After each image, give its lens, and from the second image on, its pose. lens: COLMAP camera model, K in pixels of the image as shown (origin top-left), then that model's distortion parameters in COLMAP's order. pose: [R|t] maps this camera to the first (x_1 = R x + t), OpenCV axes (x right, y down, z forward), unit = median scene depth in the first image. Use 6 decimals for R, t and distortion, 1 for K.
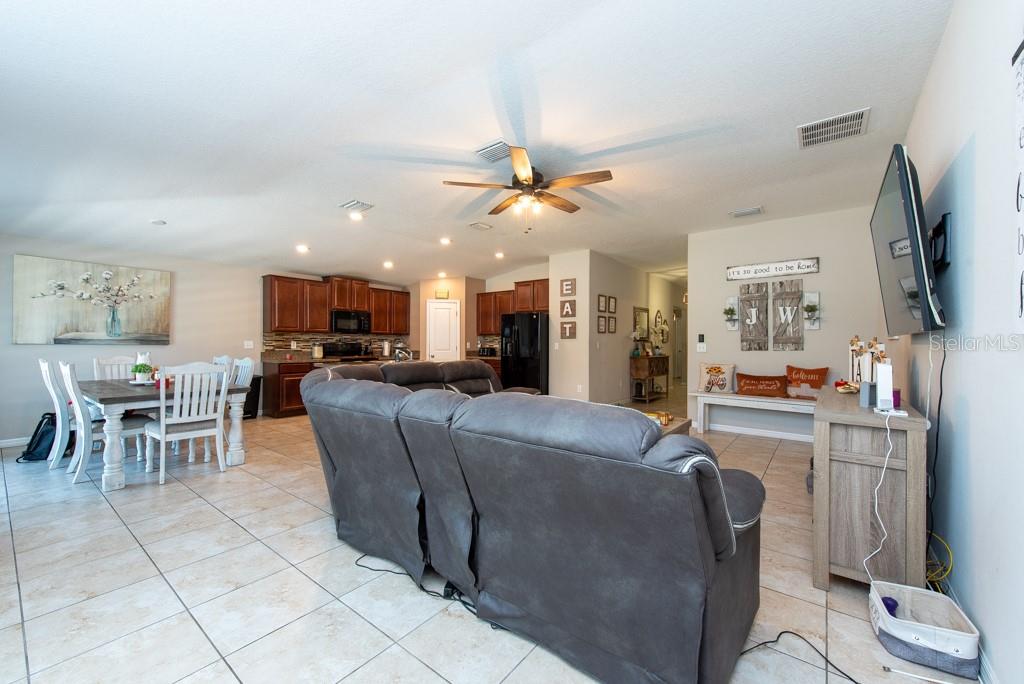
lens RADIAL K [[406.5, 0, 510.9], [0, 406.5, 345.1], [0, 0, 1]] dist [0.015703, -0.004470]
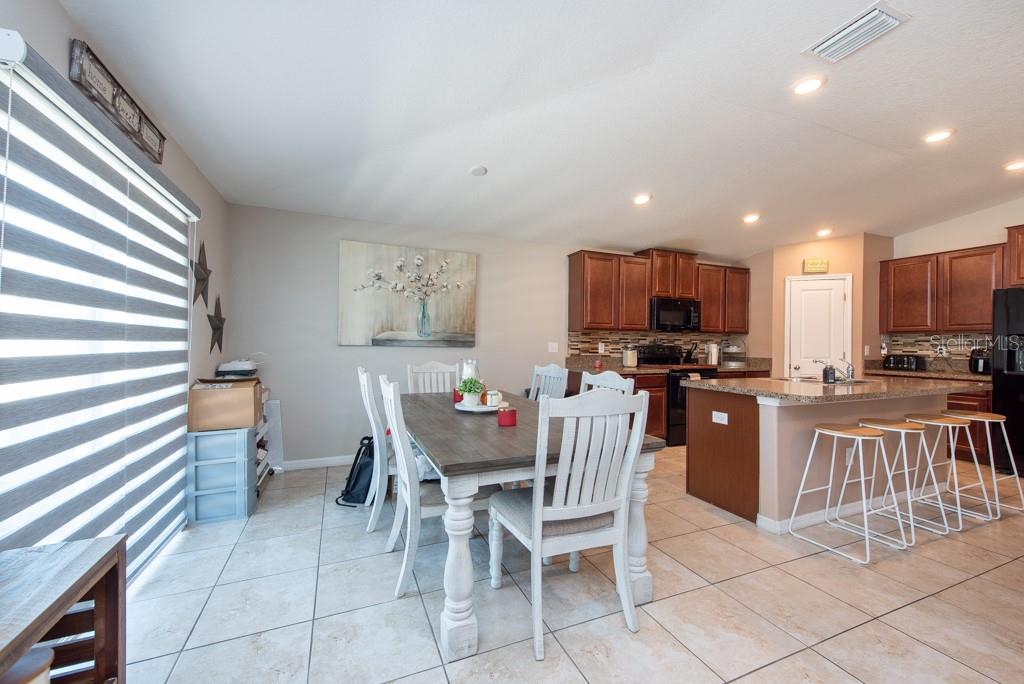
lens RADIAL K [[404.2, 0, 508.0], [0, 404.2, 345.4], [0, 0, 1]] dist [0.013864, -0.000587]
pose [[0.873456, 0.005032, -0.486876, -0.352897], [-0.007089, 0.999972, -0.002381, -0.002273], [0.486851, 0.005531, 0.873468, 0.313815]]
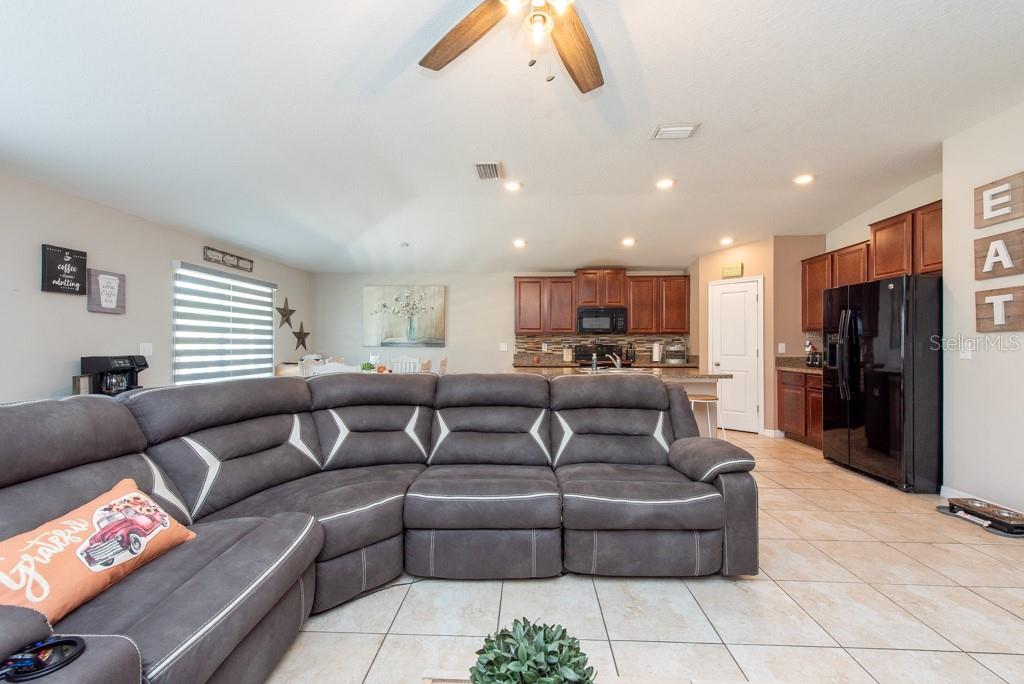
lens RADIAL K [[401.2, 0, 511.0], [0, 401.2, 345.0], [0, 0, 1]] dist [0.017869, -0.004540]
pose [[0.583795, -0.004169, -0.811890, 0.198331], [-0.001374, 0.999980, -0.006124, 0.000220], [0.811900, 0.004691, 0.583778, 0.419096]]
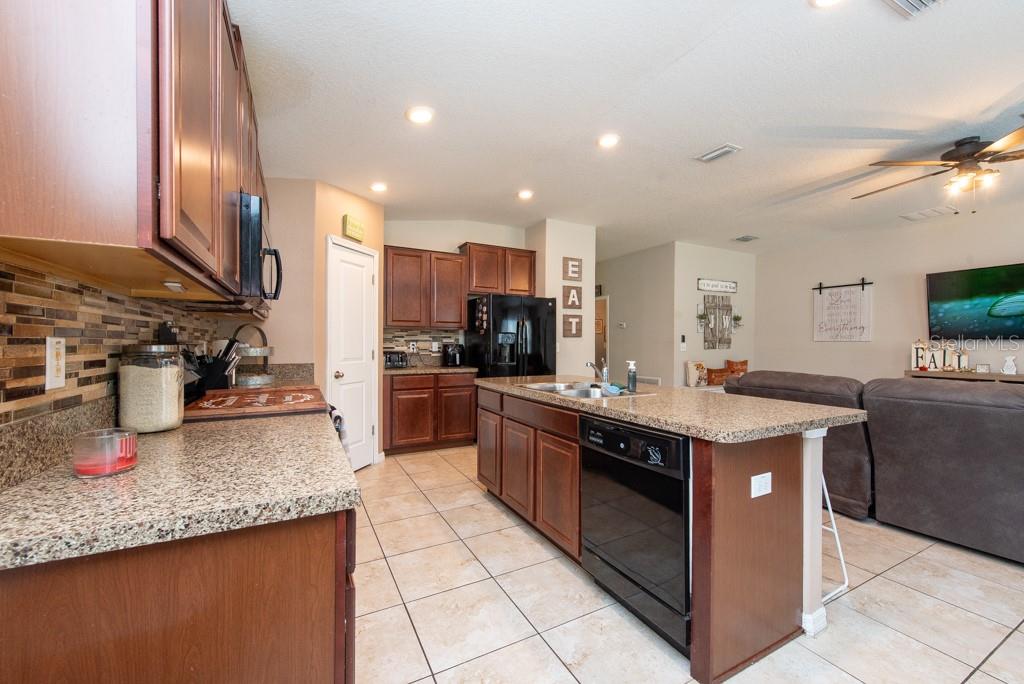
lens RADIAL K [[406.5, 0, 510.9], [0, 406.5, 345.1], [0, 0, 1]] dist [0.015703, -0.004470]
pose [[0.398391, -0.007471, 0.917185, -0.644970], [0.002671, 0.999972, 0.006985, -0.007331], [-0.917212, -0.000333, 0.398400, 0.869490]]
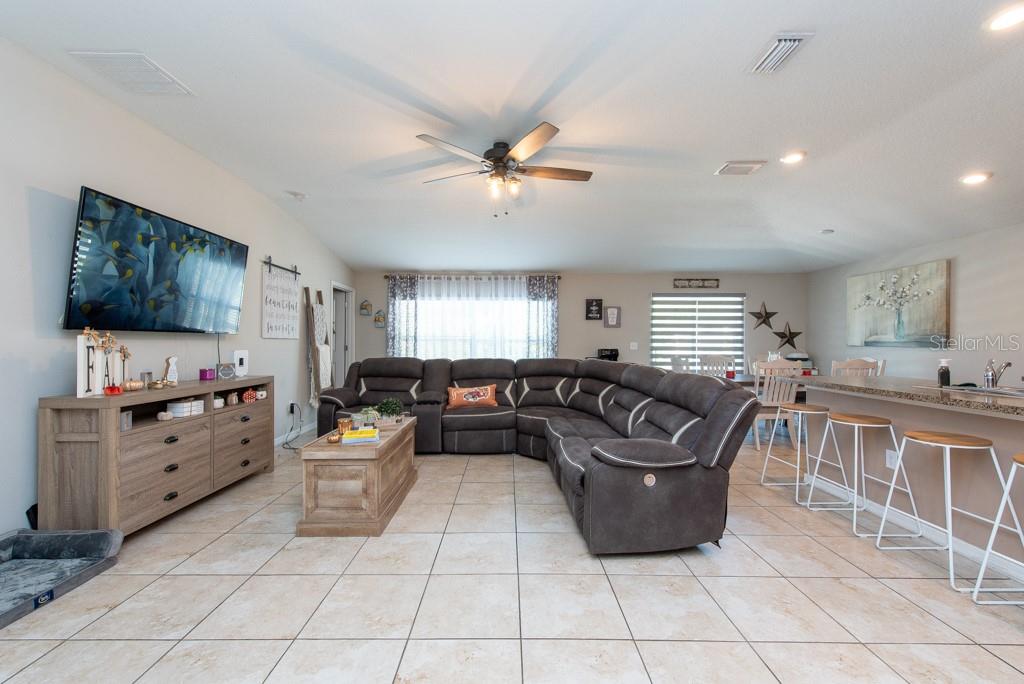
lens RADIAL K [[402.6, 0, 506.6], [0, 402.6, 341.0], [0, 0, 1]] dist [0.016940, -0.005210]
pose [[-0.788033, -0.010628, -0.615541, 0.321759], [-0.010186, 0.999939, -0.004224, -0.001308], [0.615549, 0.002941, -0.788093, 0.966156]]
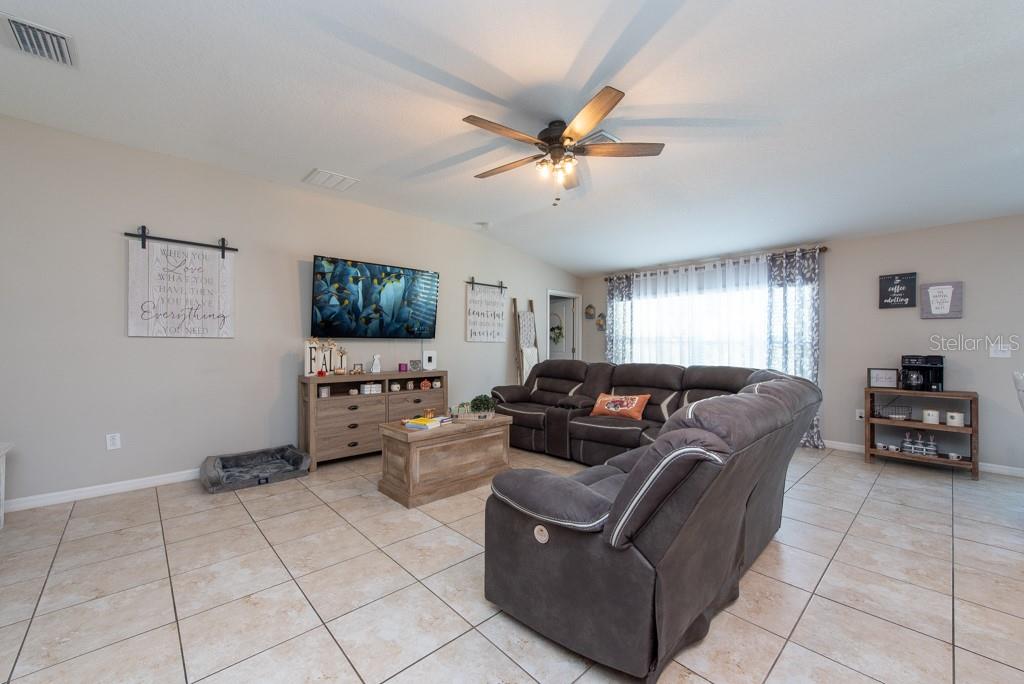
lens RADIAL K [[401.2, 0, 511.0], [0, 401.2, 345.0], [0, 0, 1]] dist [0.017869, -0.004540]
pose [[-0.988130, -0.007619, 0.153430, 0.001710], [-0.006722, 0.999957, 0.006369, -0.003721], [-0.153472, 0.005262, -0.988139, 1.016963]]
